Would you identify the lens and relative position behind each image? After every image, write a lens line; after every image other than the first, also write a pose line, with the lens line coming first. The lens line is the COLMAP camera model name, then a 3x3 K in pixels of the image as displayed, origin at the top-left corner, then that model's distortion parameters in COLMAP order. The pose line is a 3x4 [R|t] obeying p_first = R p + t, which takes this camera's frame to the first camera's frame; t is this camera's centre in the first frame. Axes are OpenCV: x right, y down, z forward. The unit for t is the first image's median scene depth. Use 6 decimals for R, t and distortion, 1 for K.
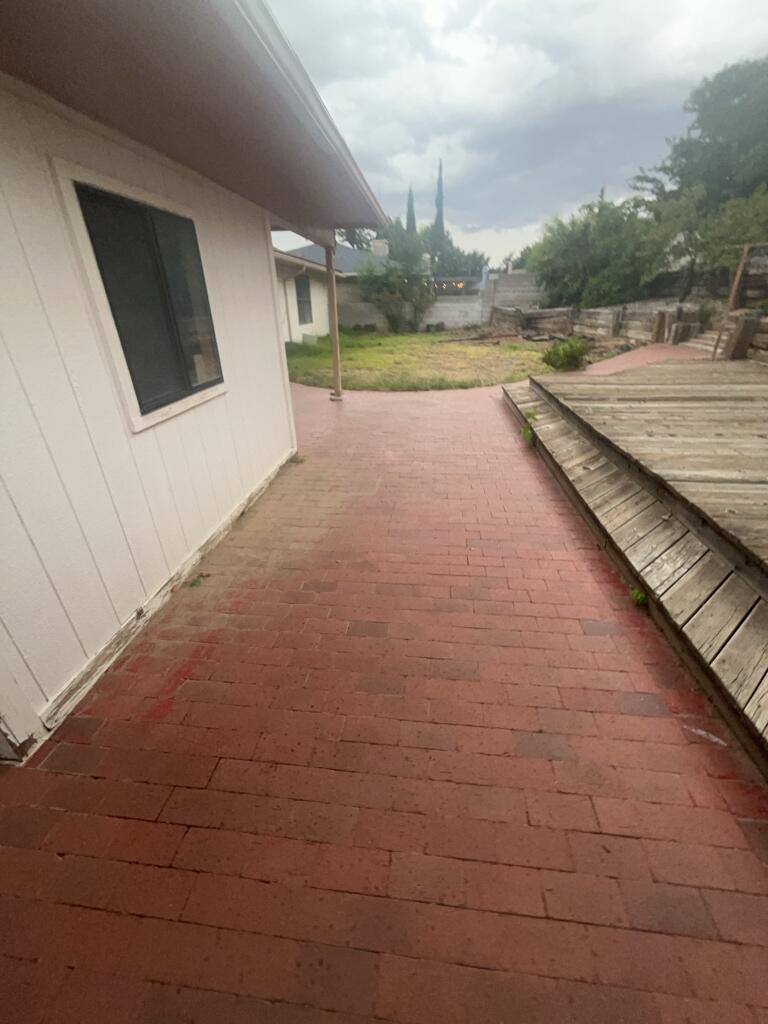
lens RADIAL K [[415.0, 0, 384.0], [0, 415.0, 512.0], [0, 0, 1]] dist [0.000571, 0.000148]
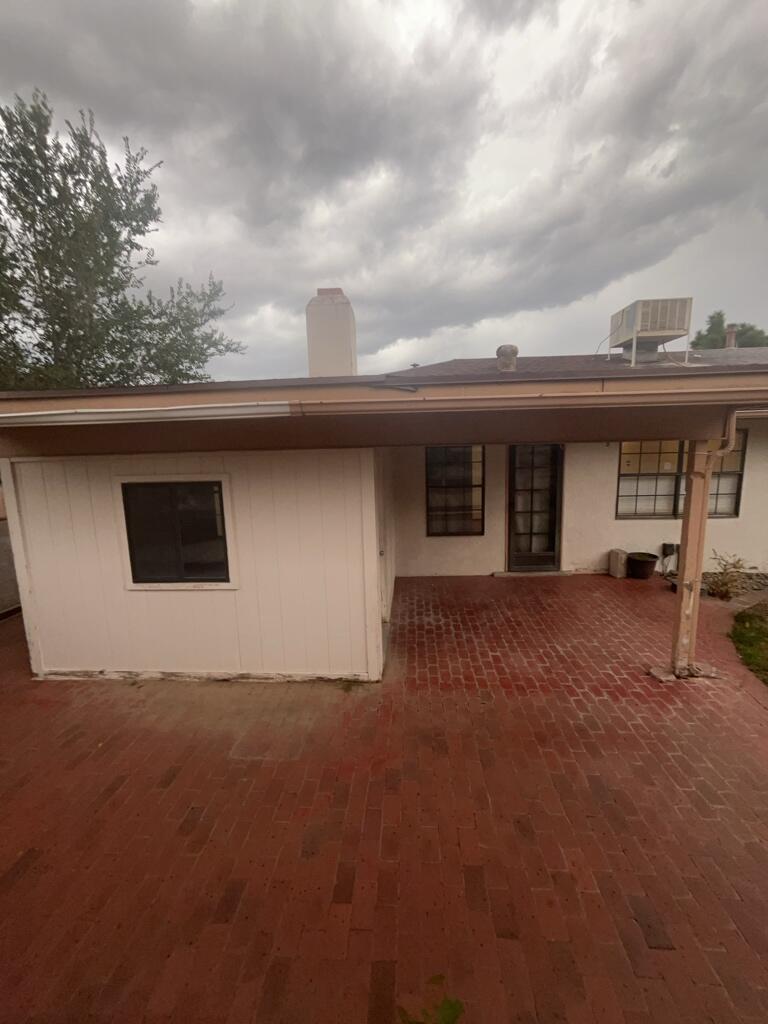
lens RADIAL K [[415.0, 0, 384.0], [0, 415.0, 512.0], [0, 0, 1]] dist [0.000571, 0.000148]
pose [[0.052604, 0.171841, -0.983719, 1.203747], [-0.437098, 0.889669, 0.132038, -1.200844], [0.897874, 0.423036, 0.121912, 1.576858]]
